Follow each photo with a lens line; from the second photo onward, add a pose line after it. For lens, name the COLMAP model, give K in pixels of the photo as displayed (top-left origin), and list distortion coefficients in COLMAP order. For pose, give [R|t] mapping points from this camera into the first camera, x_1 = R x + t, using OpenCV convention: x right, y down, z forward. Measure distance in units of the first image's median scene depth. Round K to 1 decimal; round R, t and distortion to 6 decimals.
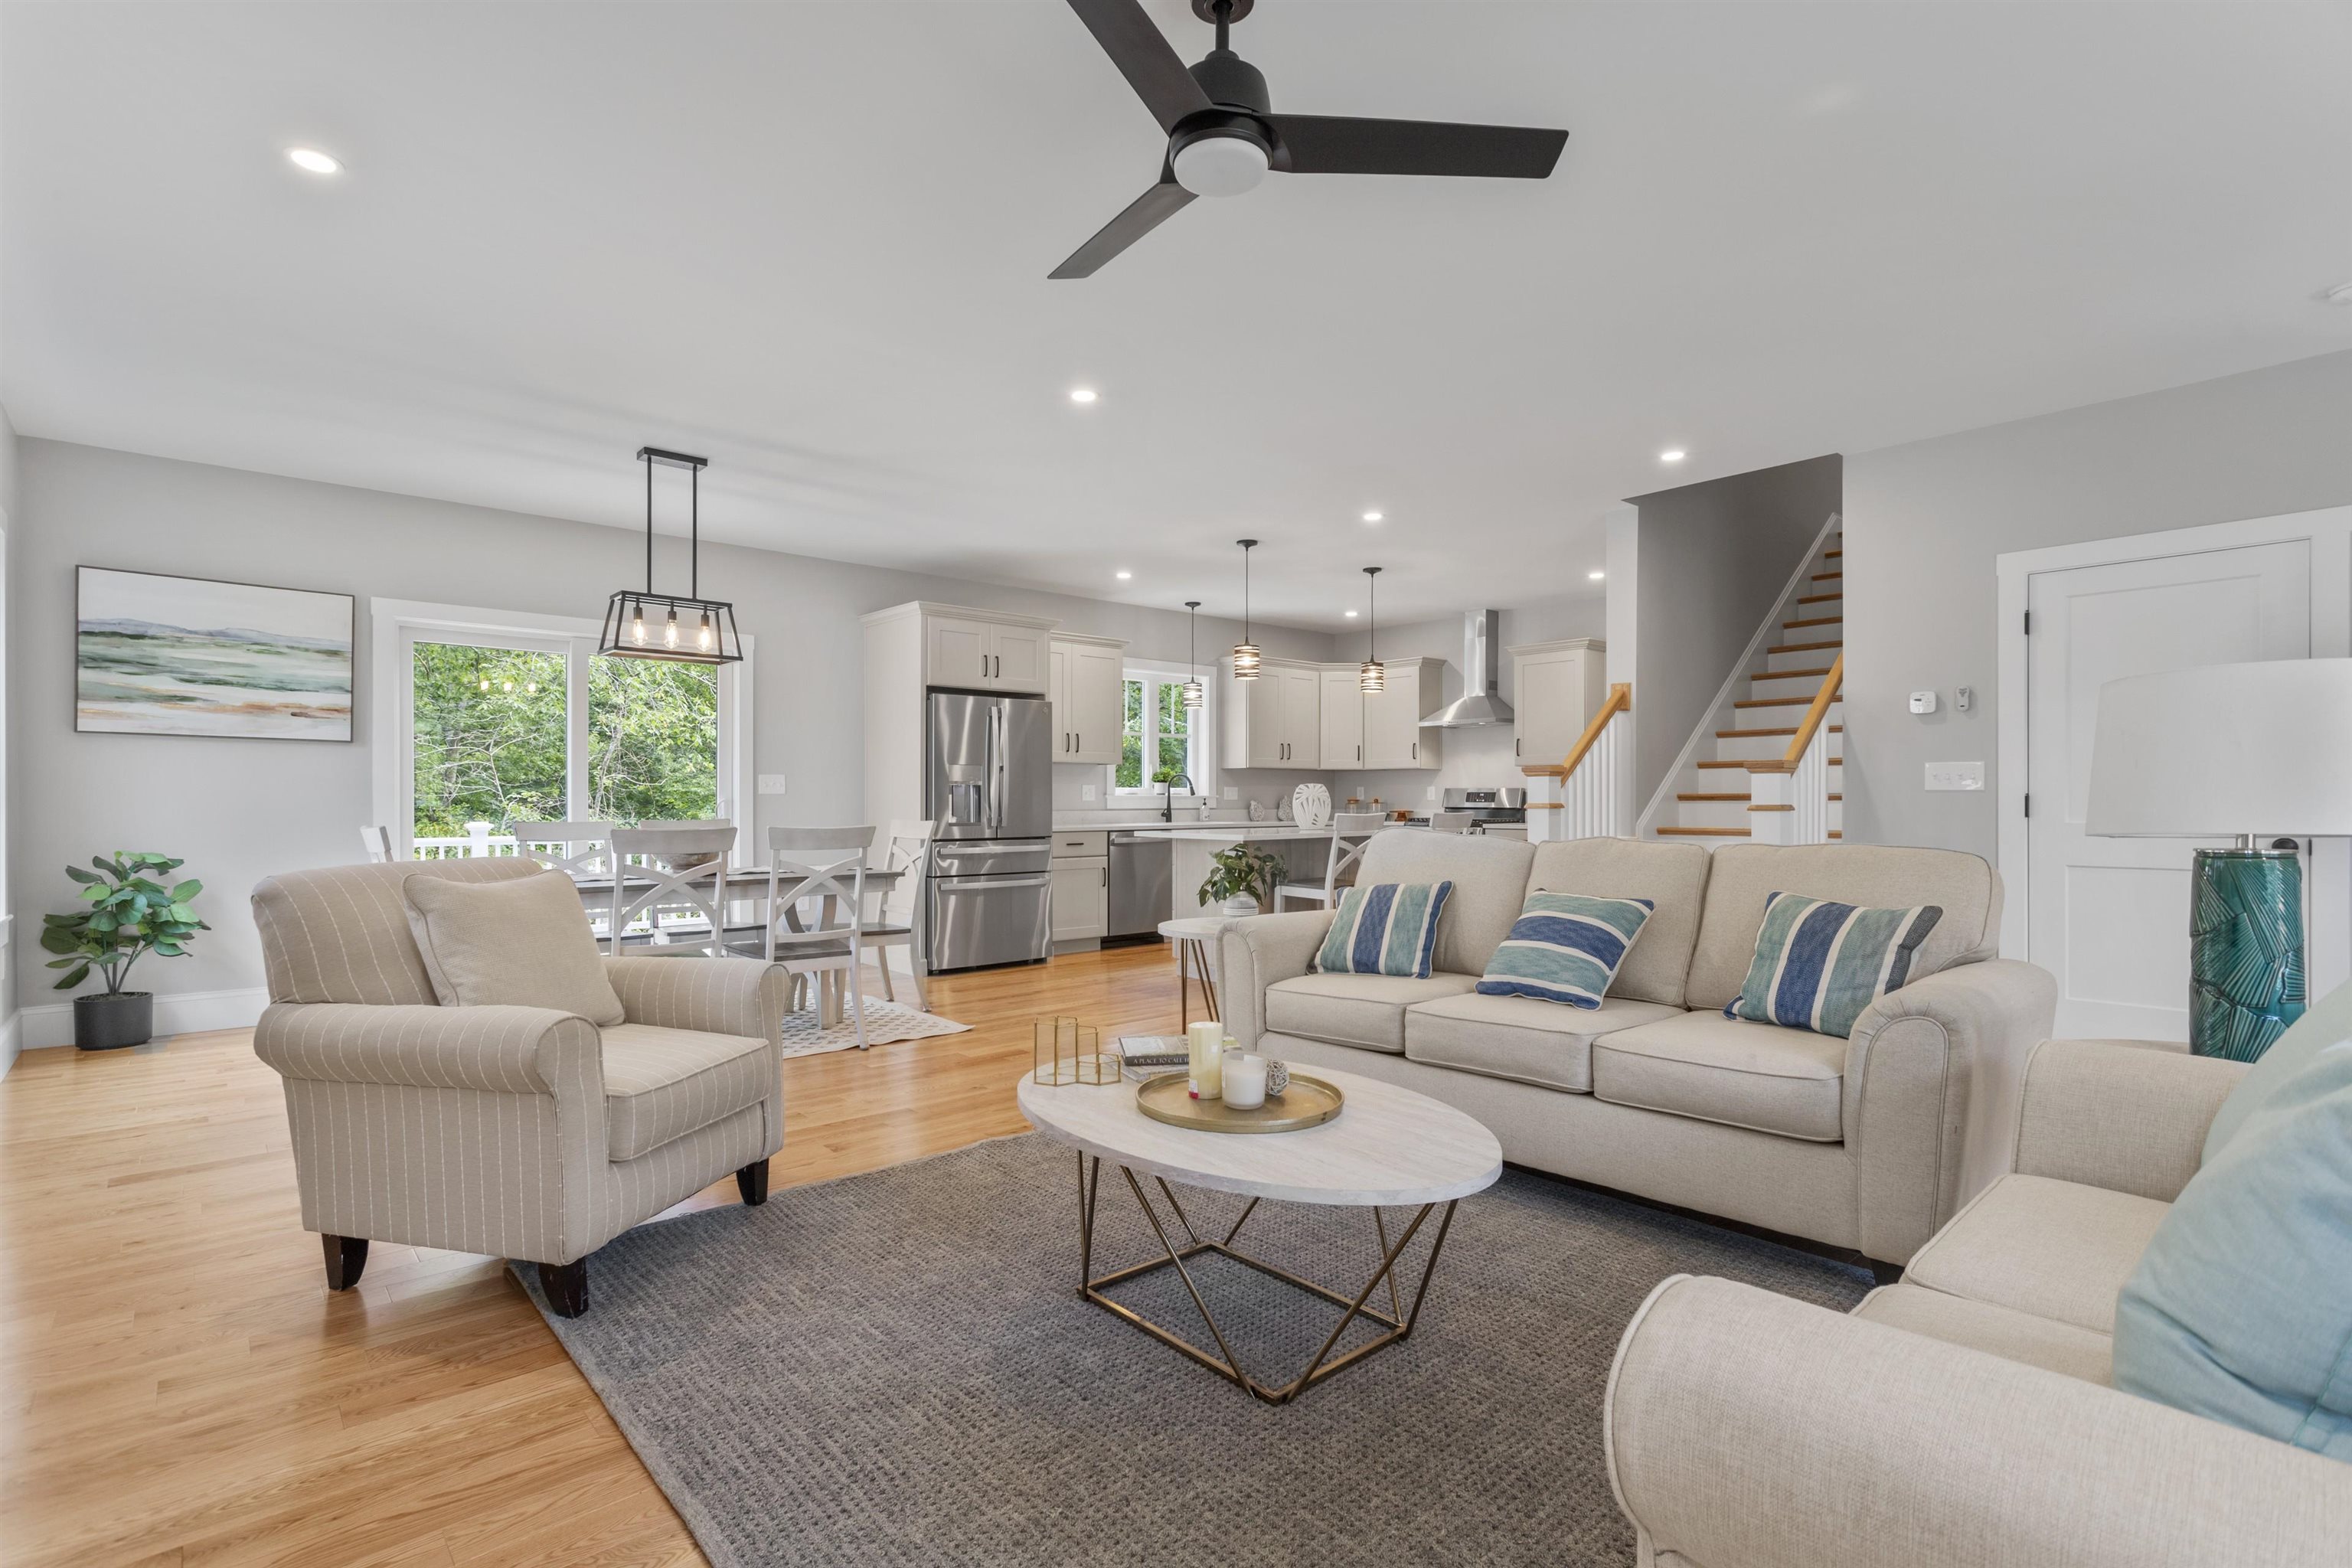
lens RADIAL K [[1109.2, 0, 1174.1], [0, 1109.2, 803.7], [0, 0, 1]] dist [0.003319, 0.001679]
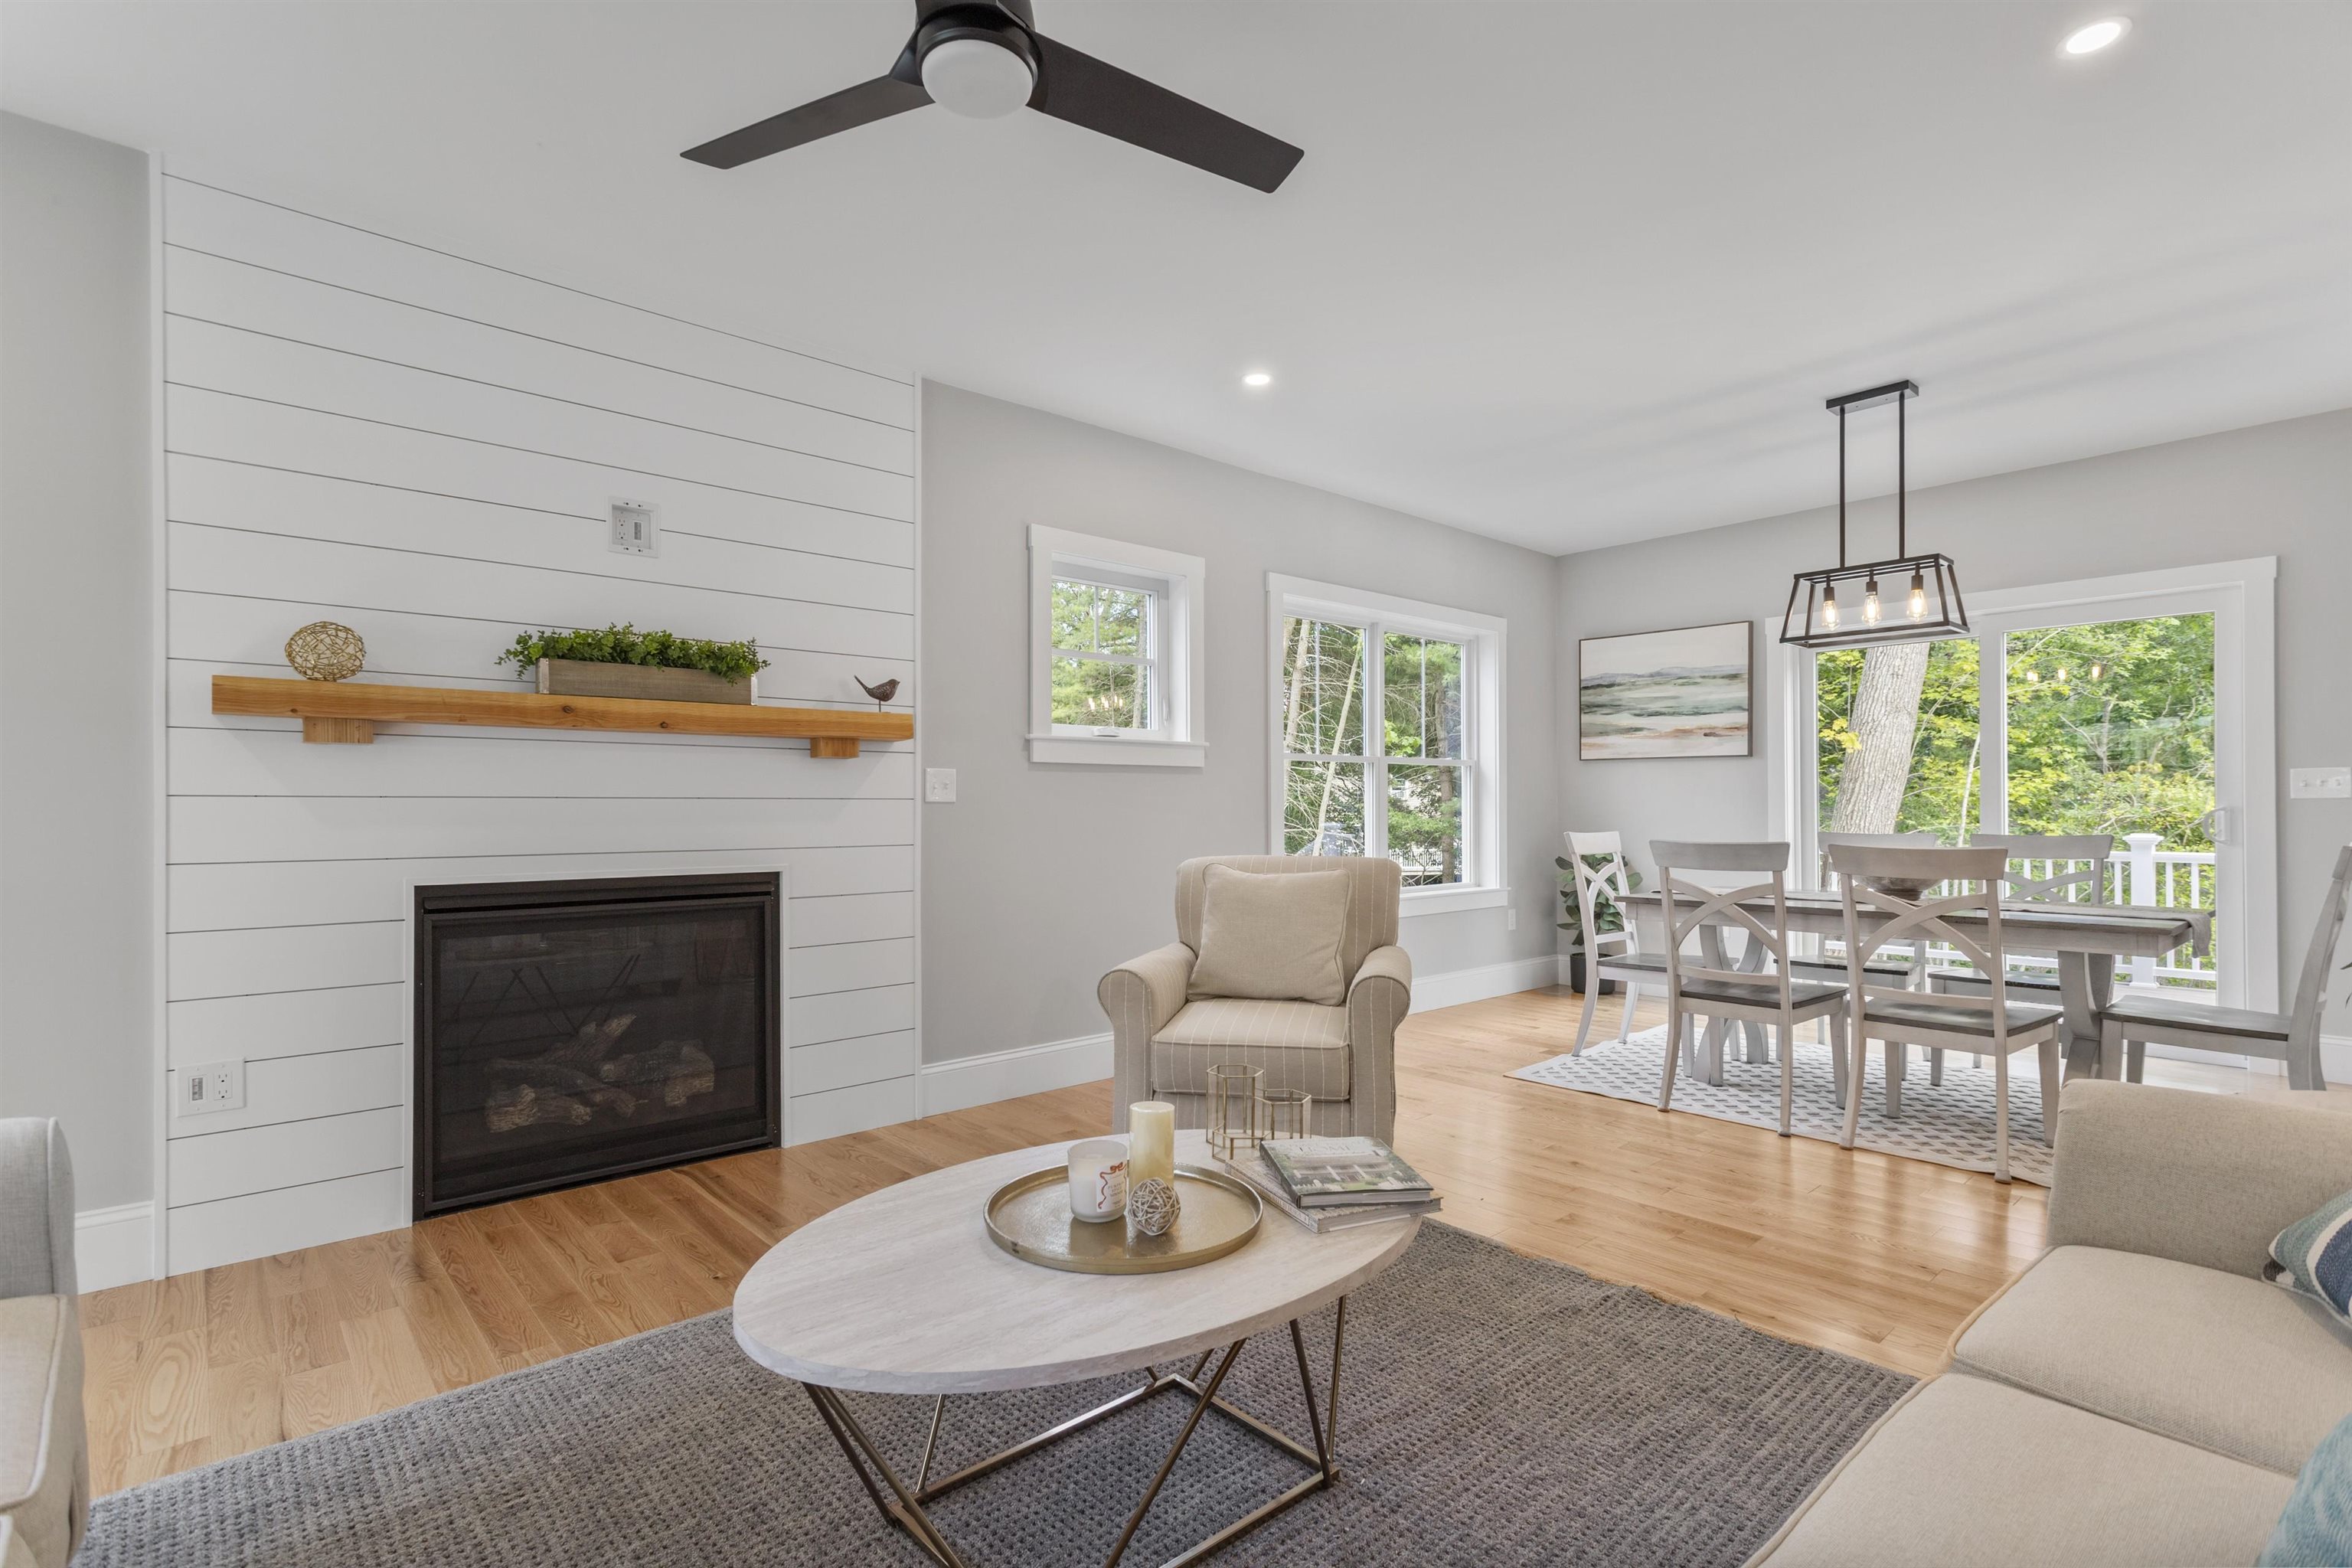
lens RADIAL K [[1109.2, 0, 1174.1], [0, 1109.2, 803.7], [0, 0, 1]] dist [0.003319, 0.001679]
pose [[0.000160, -0.005367, -0.999986, 0.369901], [-0.003138, 0.999981, -0.005368, -0.001768], [0.999995, 0.003139, 0.000143, 0.474509]]
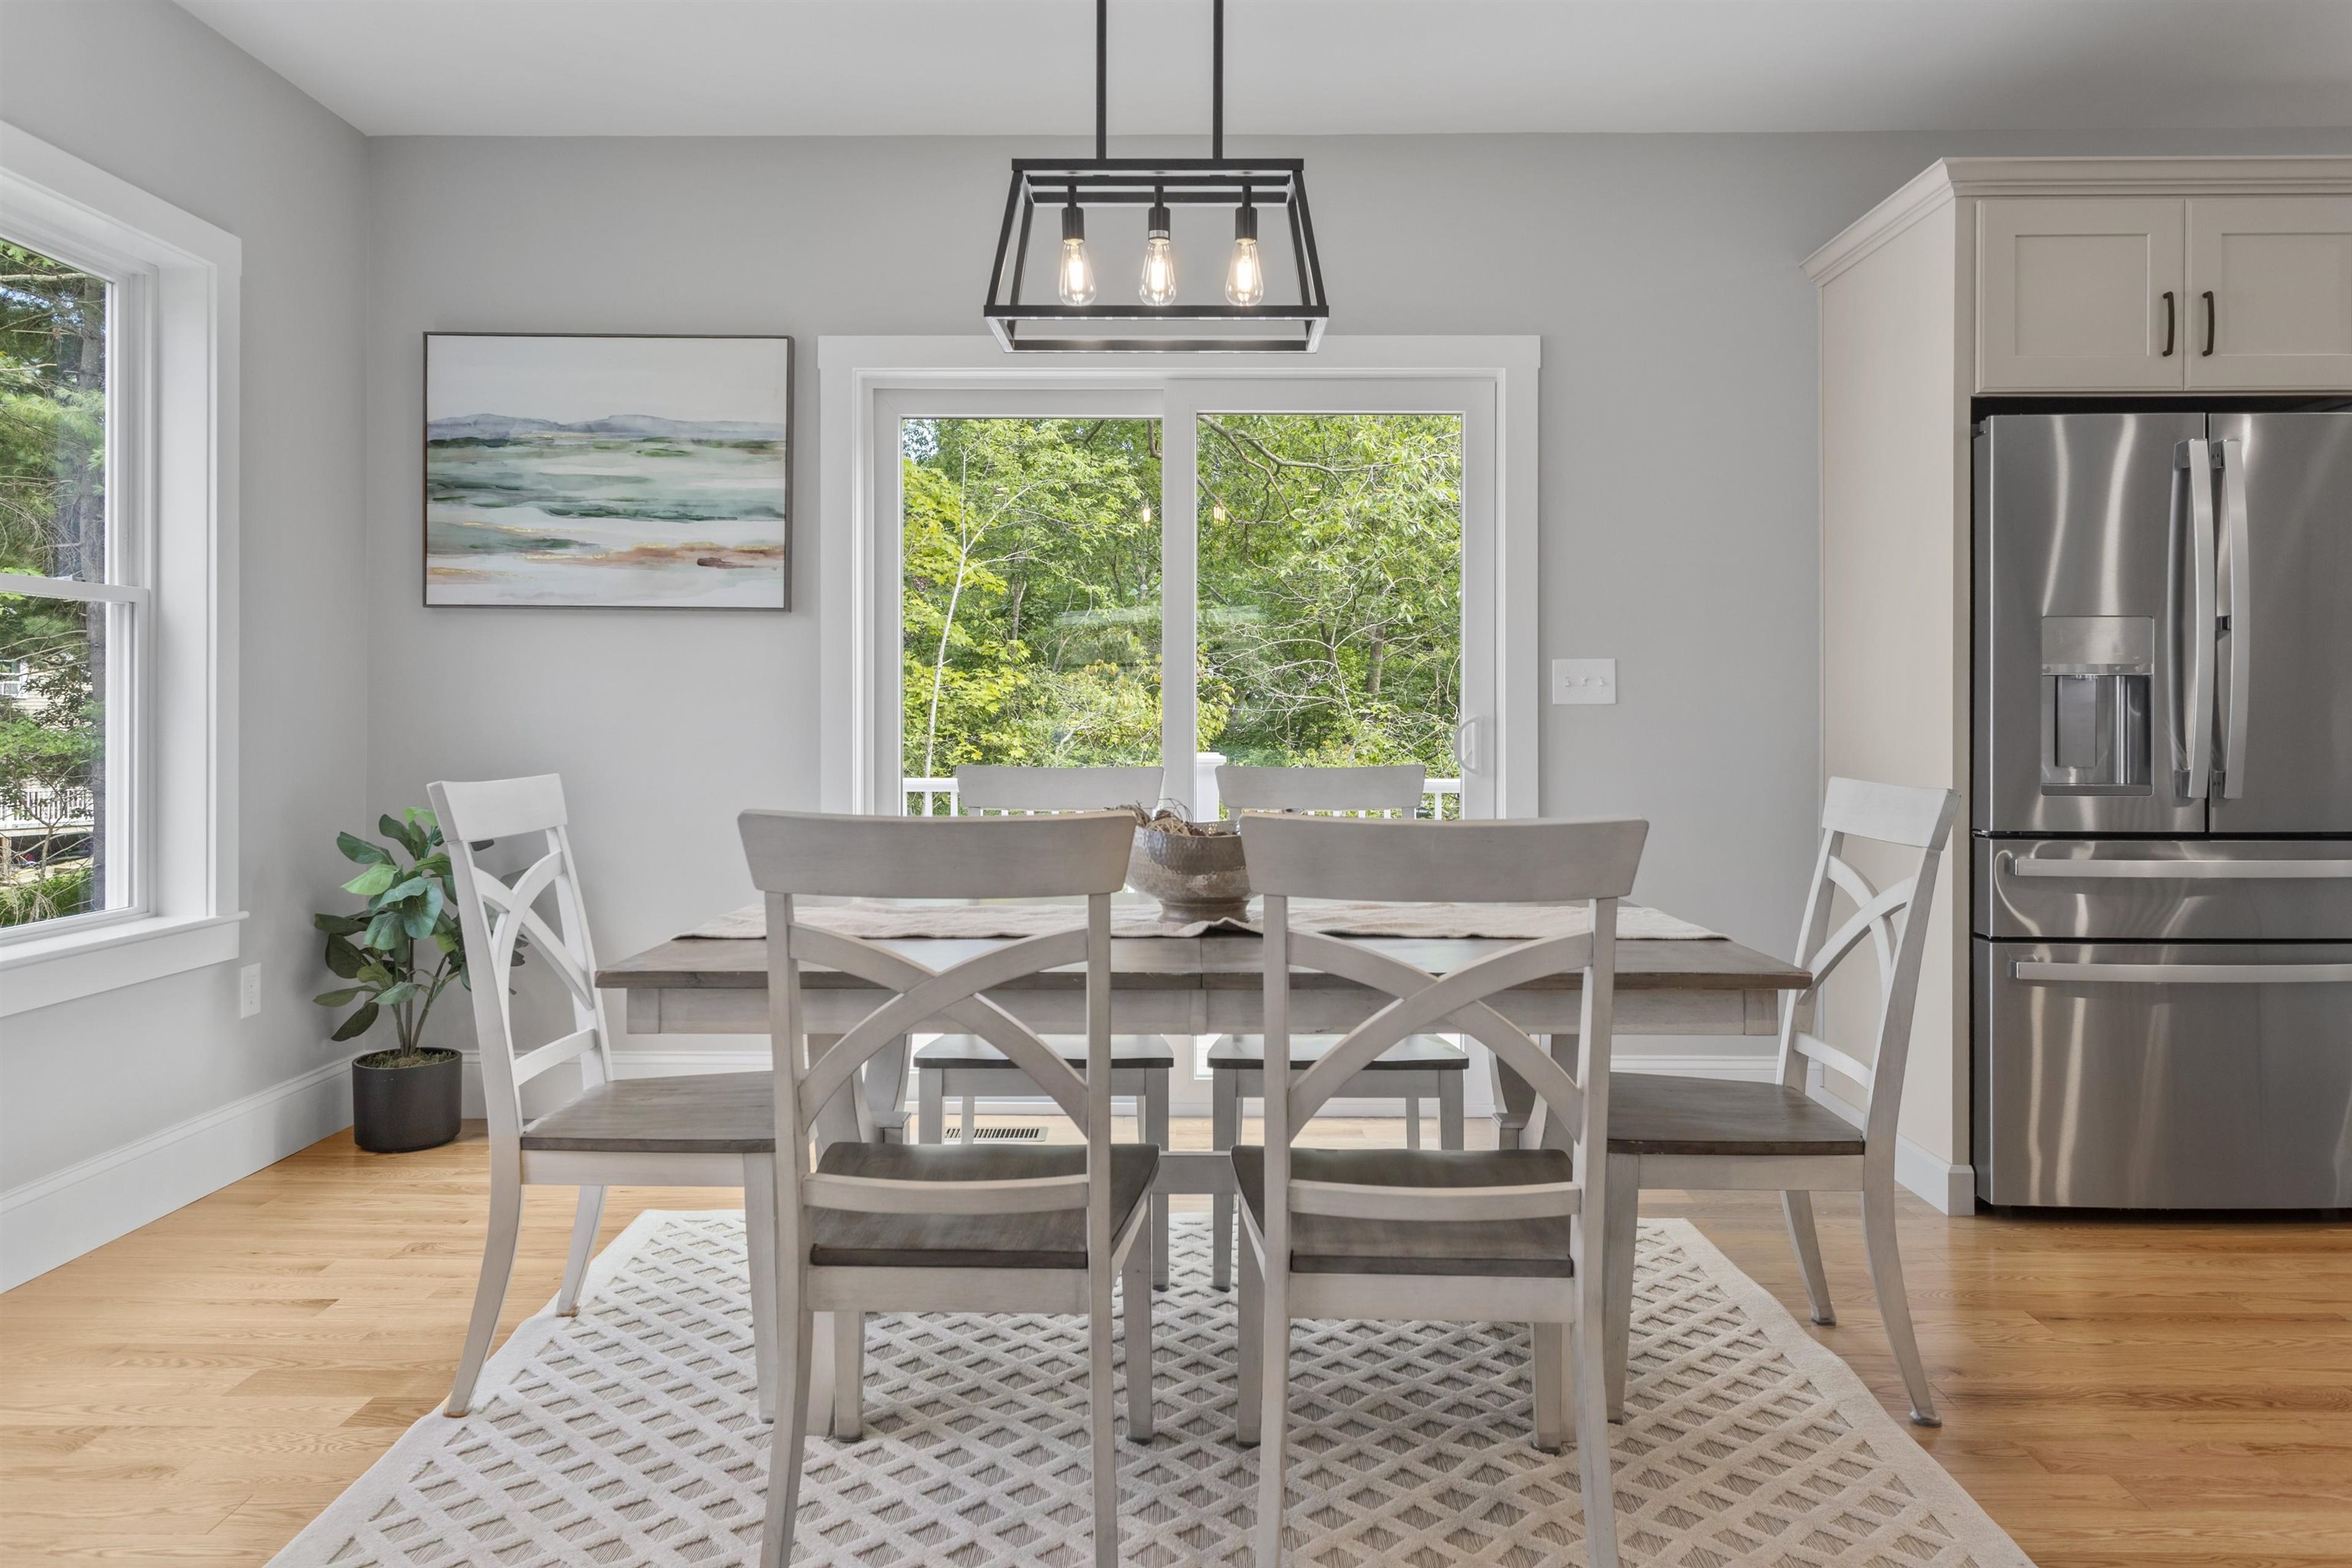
lens RADIAL K [[1607.0, 0, 1178.1], [0, 1607.0, 702.0], [0, 0, 1]] dist [-0.000499, 0.001985]
pose [[0.736069, -0.005261, -0.676886, -0.085012], [-0.003998, 0.999919, -0.012119, -0.003171], [0.676894, 0.011626, 0.735988, 0.604447]]
